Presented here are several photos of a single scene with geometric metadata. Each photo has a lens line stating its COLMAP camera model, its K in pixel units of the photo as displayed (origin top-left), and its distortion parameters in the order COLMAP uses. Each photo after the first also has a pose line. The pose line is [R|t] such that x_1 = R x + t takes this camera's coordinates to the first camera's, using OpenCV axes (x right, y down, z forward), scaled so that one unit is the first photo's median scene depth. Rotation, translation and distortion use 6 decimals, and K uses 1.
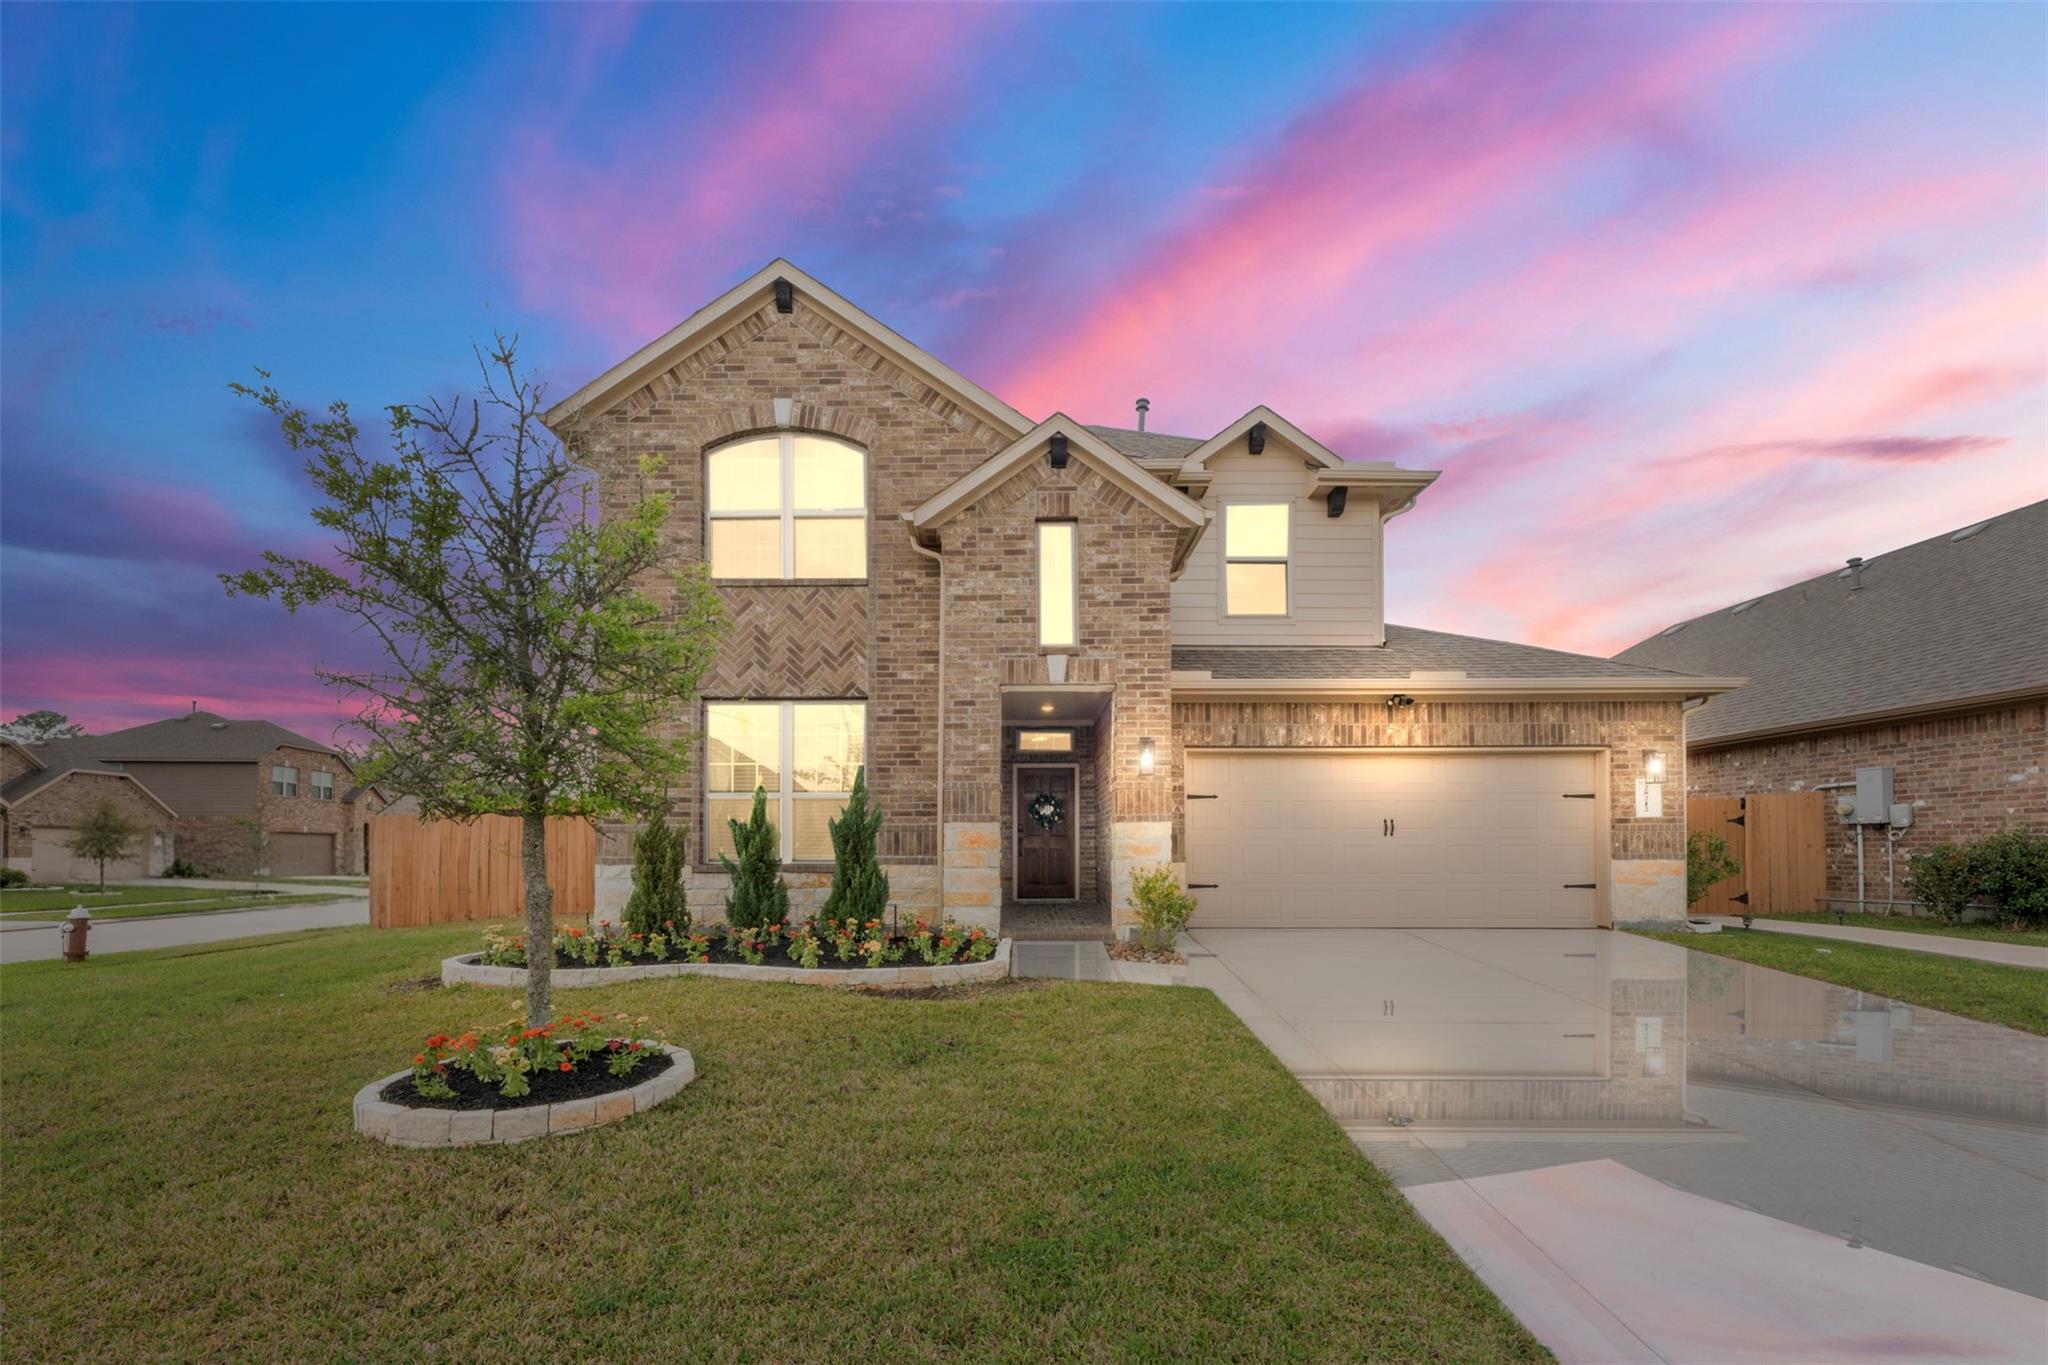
lens RADIAL K [[800.0, 0, 1033.1], [0, 800.0, 814.1], [0, 0, 1]] dist [0.014169, -0.000275]
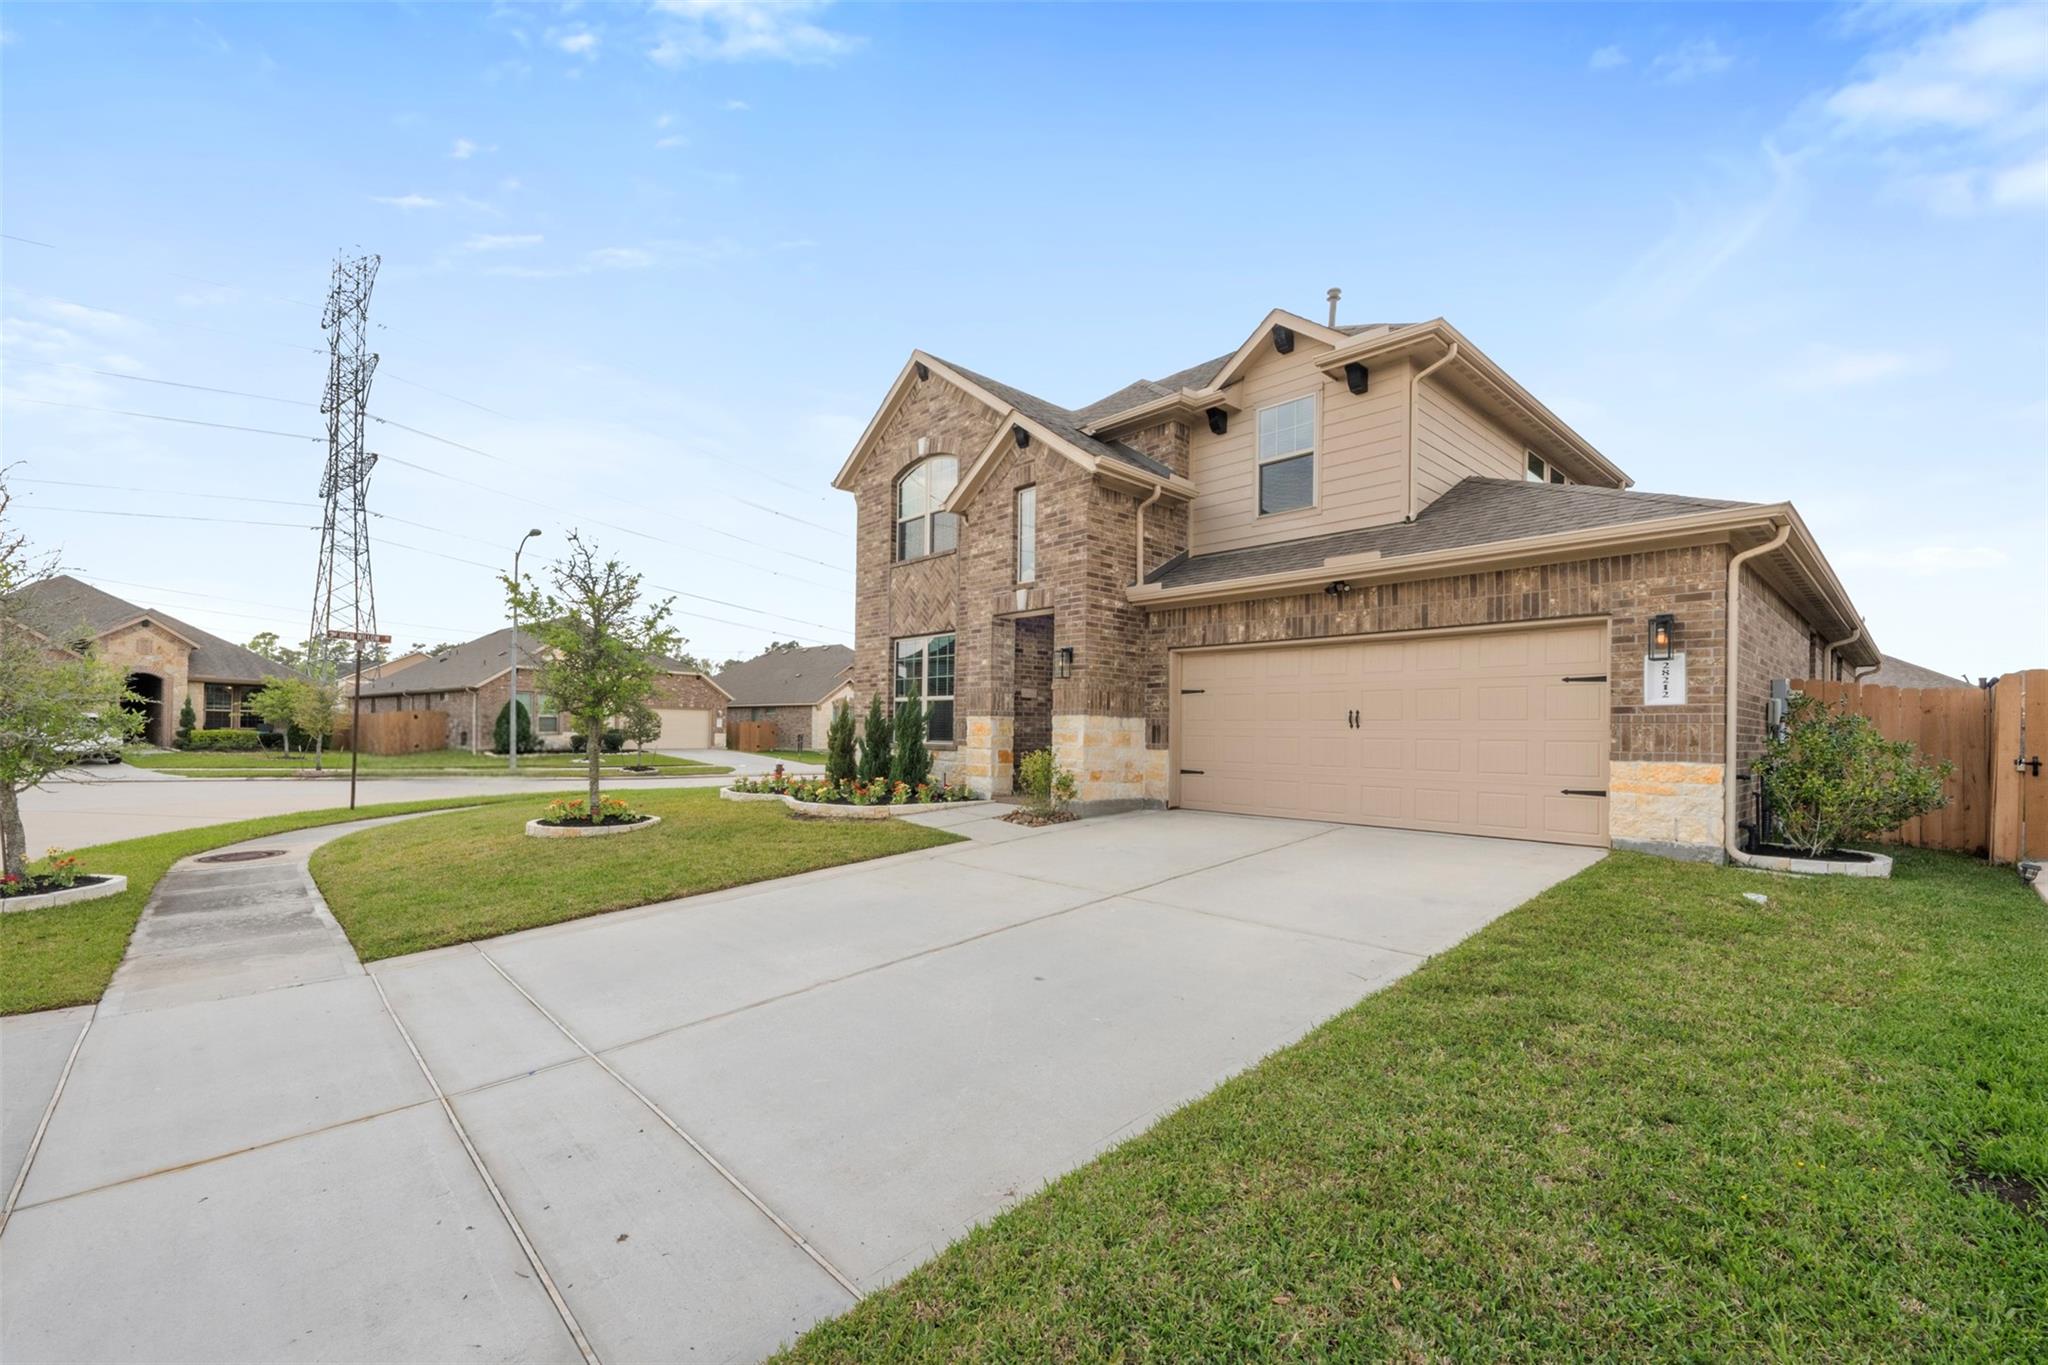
lens RADIAL K [[800.0, 0, 1030.2], [0, 800.0, 702.1], [0, 0, 1]] dist [0.014169, -0.000275]
pose [[0.720217, -0.017207, -0.693535, 0.853666], [0.010053, 0.999846, -0.014367, 0.006020], [0.693676, 0.003375, 0.720279, 0.050973]]
